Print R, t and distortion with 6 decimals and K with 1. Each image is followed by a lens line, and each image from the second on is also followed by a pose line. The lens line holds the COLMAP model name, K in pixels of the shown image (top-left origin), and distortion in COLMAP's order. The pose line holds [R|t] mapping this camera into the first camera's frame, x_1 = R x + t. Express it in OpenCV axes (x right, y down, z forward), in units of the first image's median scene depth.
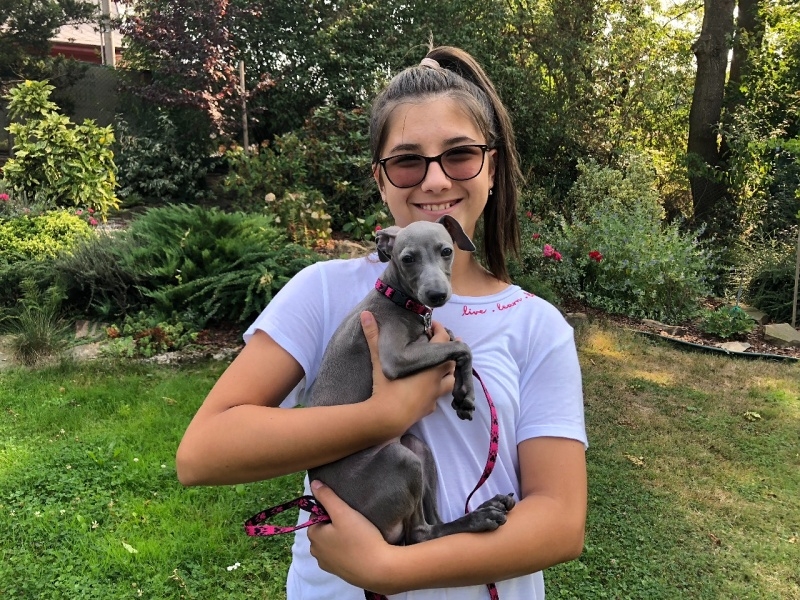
lens RADIAL K [[659.6, 0, 398.2], [0, 659.6, 302.5], [0, 0, 1]] dist [0.014345, 0.004713]
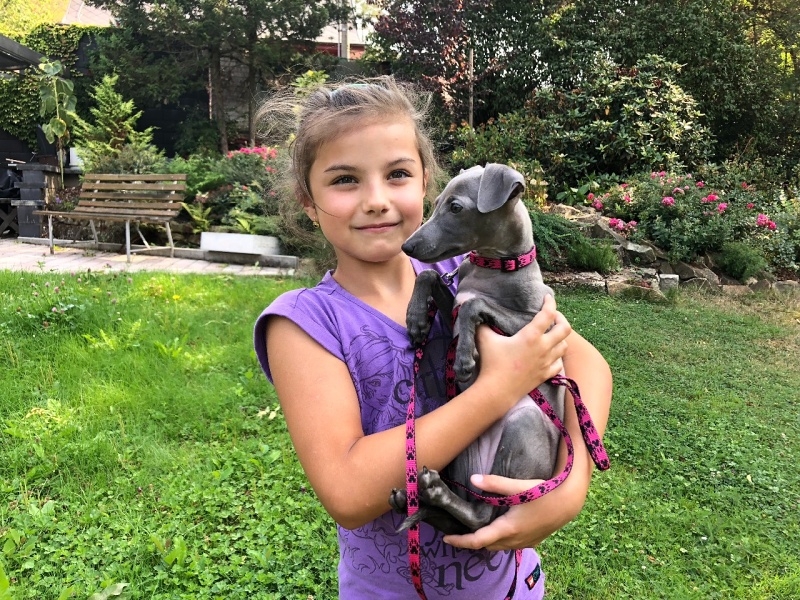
lens RADIAL K [[659.6, 0, 400.3], [0, 659.6, 296.0], [0, 0, 1]] dist [0.014345, 0.004713]
pose [[0.955987, 0.066870, -0.285686, -0.006052], [-0.065357, 0.997752, 0.014838, 0.045806], [0.286036, 0.004487, 0.958208, -0.111279]]
